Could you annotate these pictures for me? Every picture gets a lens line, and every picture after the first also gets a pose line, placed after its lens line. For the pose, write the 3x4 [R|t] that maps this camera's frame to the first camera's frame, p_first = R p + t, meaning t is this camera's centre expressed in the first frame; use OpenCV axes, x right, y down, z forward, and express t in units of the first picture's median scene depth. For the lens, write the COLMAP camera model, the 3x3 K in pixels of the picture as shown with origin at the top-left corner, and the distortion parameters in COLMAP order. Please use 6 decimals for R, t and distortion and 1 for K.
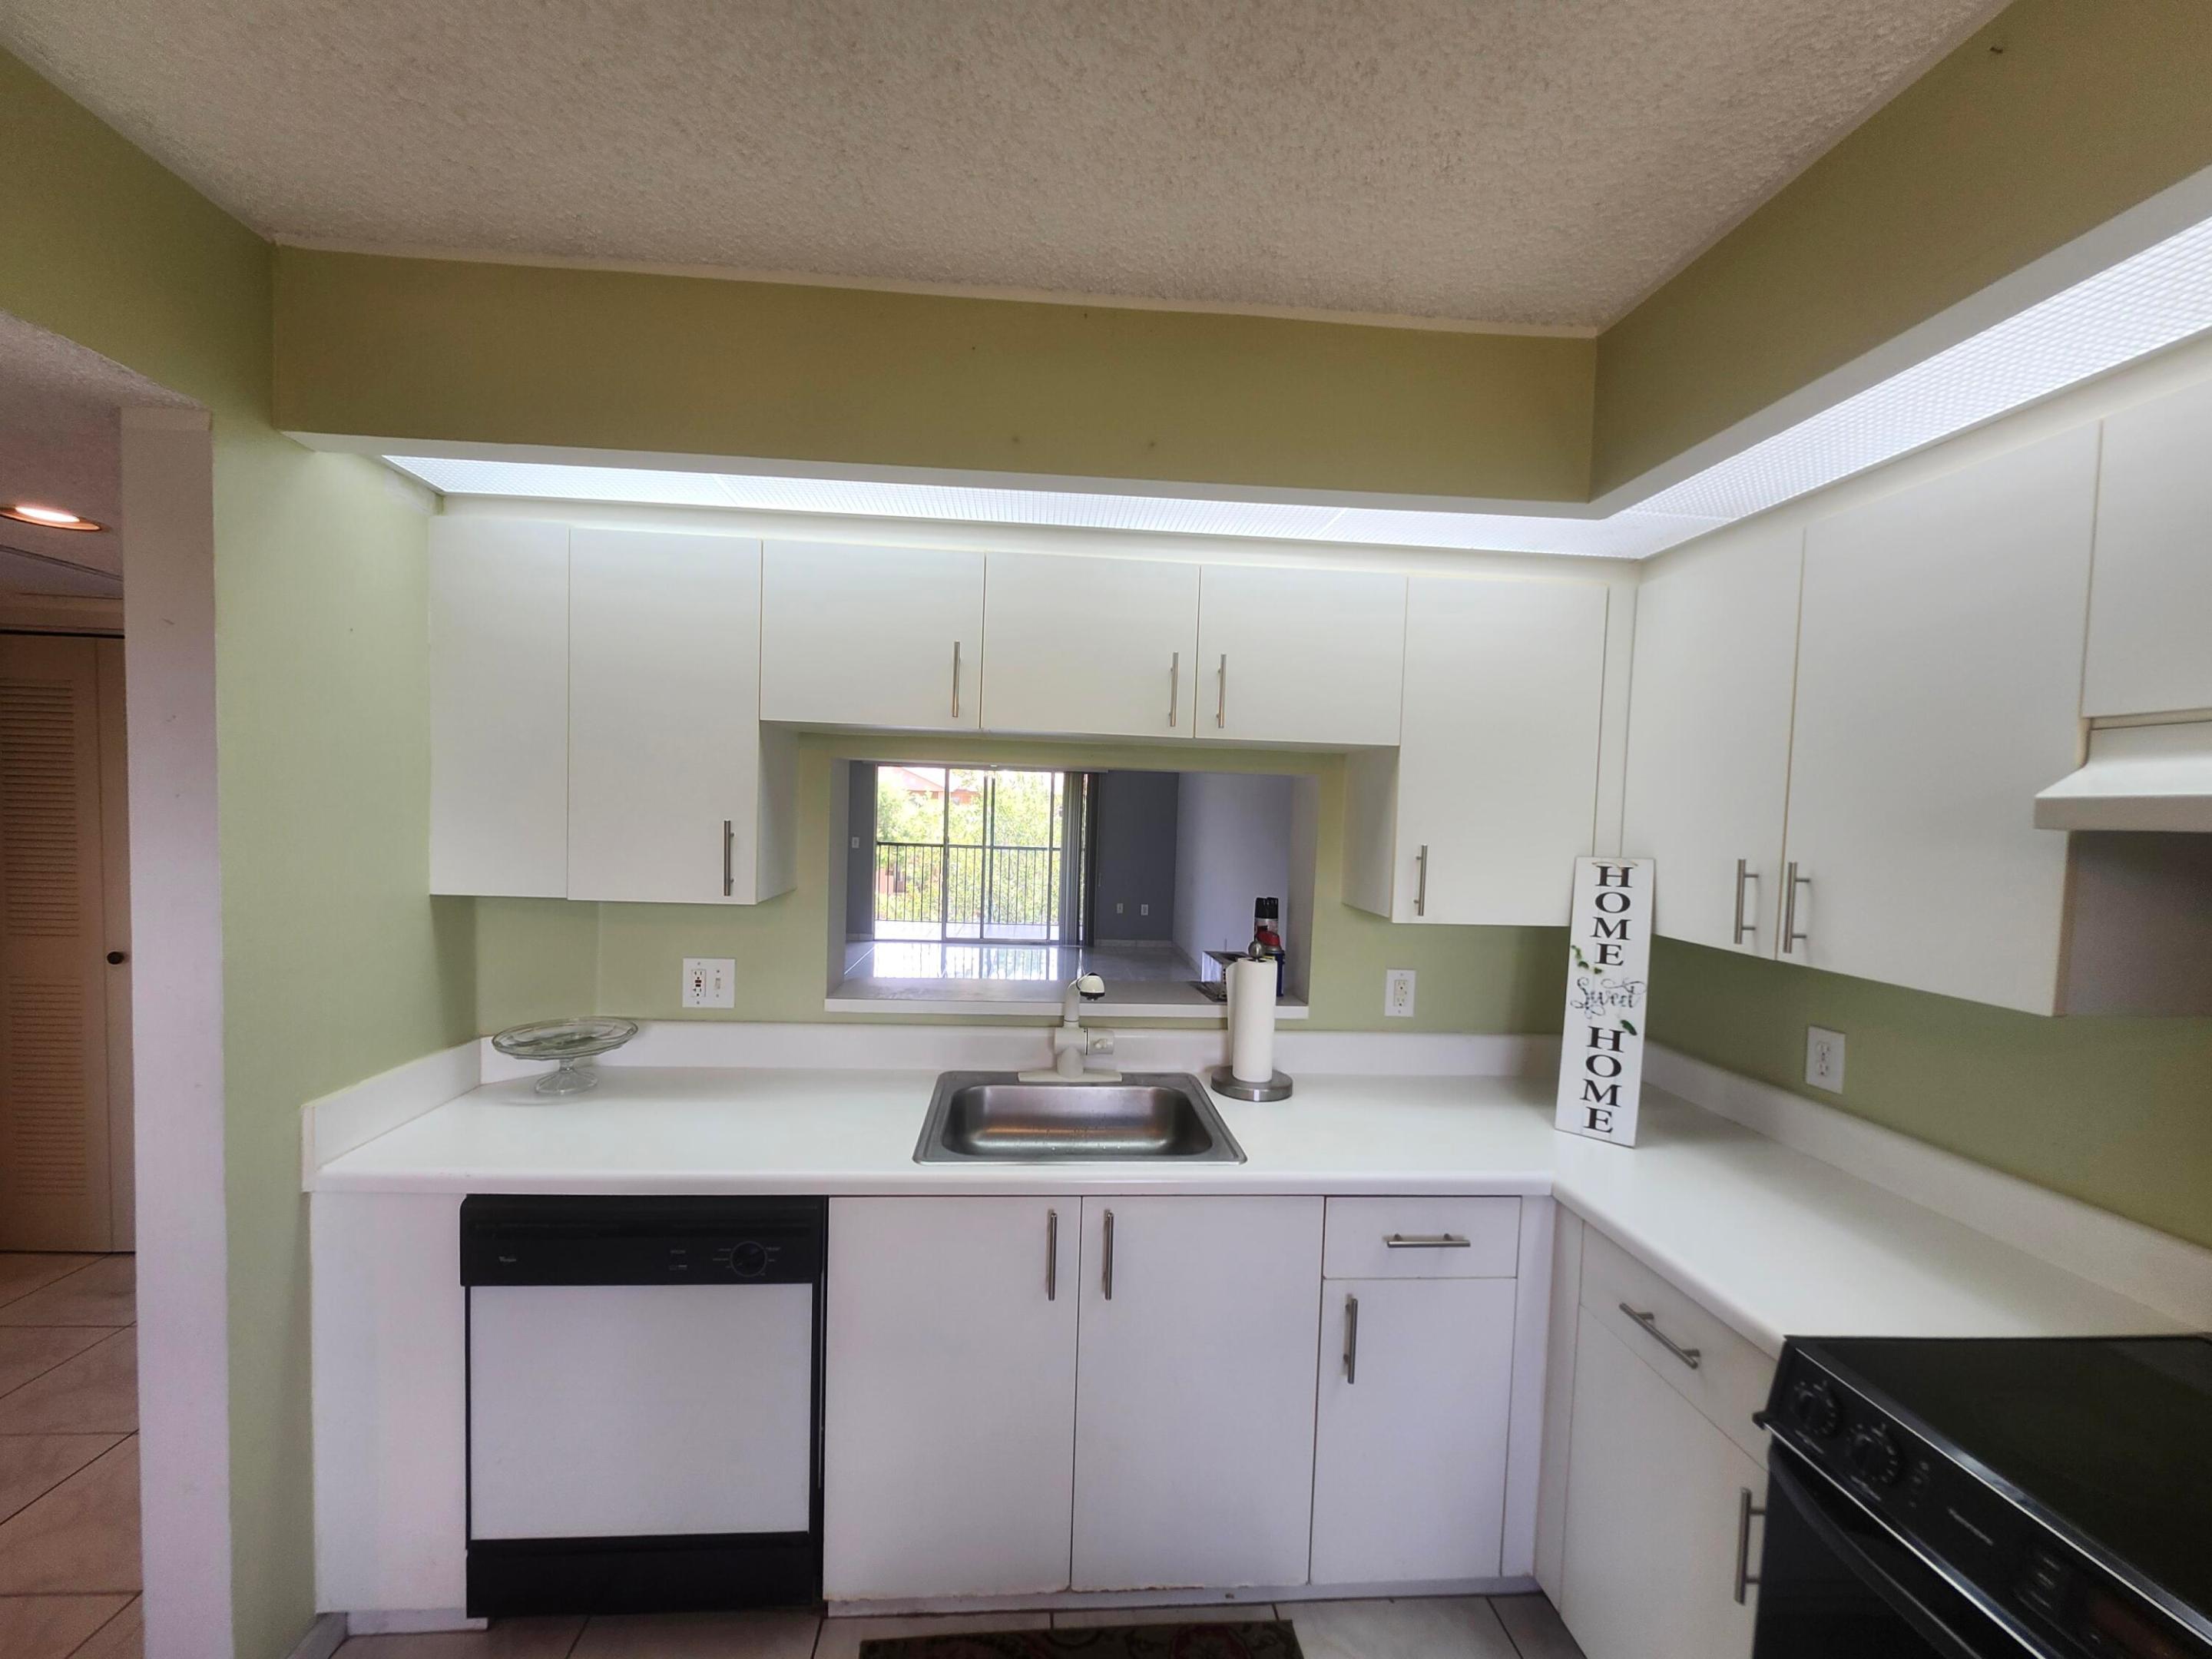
lens RADIAL K [[864.1, 0, 1081.5], [0, 864.1, 845.5], [0, 0, 1]] dist [0.001134, -0.000410]
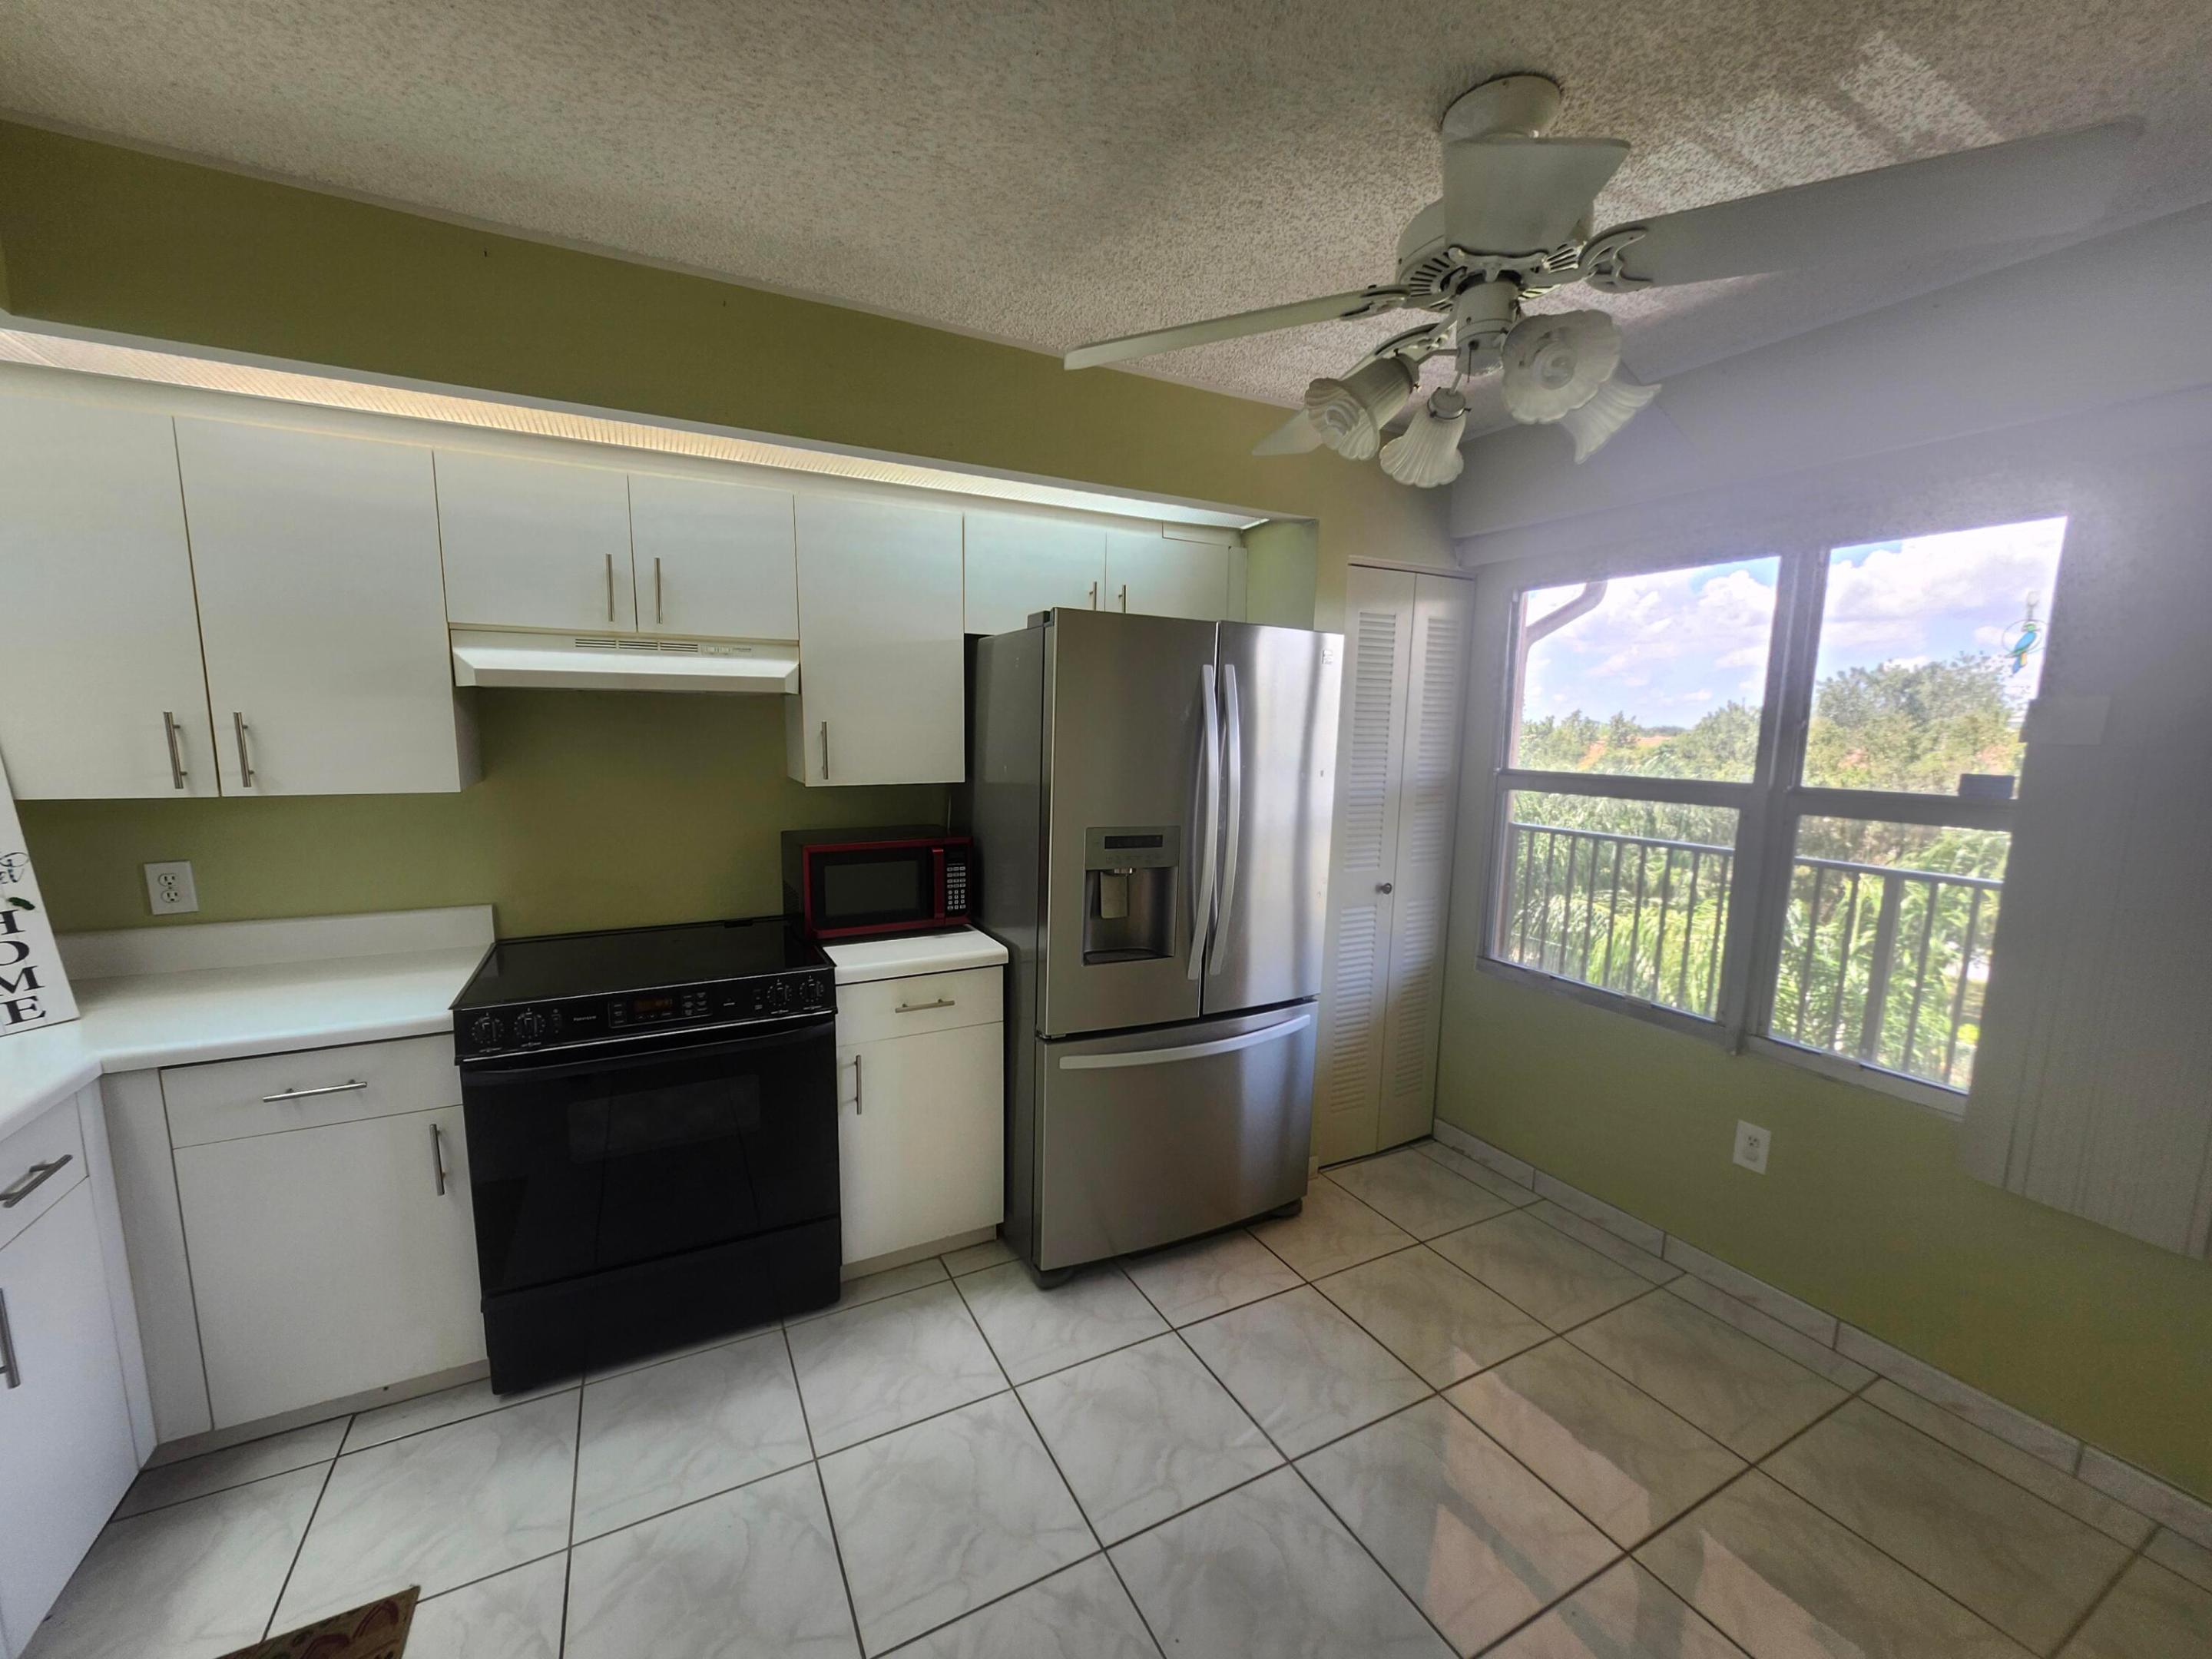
lens RADIAL K [[864.1, 0, 1095.7], [0, 864.1, 826.4], [0, 0, 1]] dist [0.001134, -0.000410]
pose [[-0.410439, -0.147514, 0.899878, -0.644462], [0.012689, 0.985810, 0.167388, -0.009261], [-0.911800, 0.080120, -0.402742, 0.323889]]
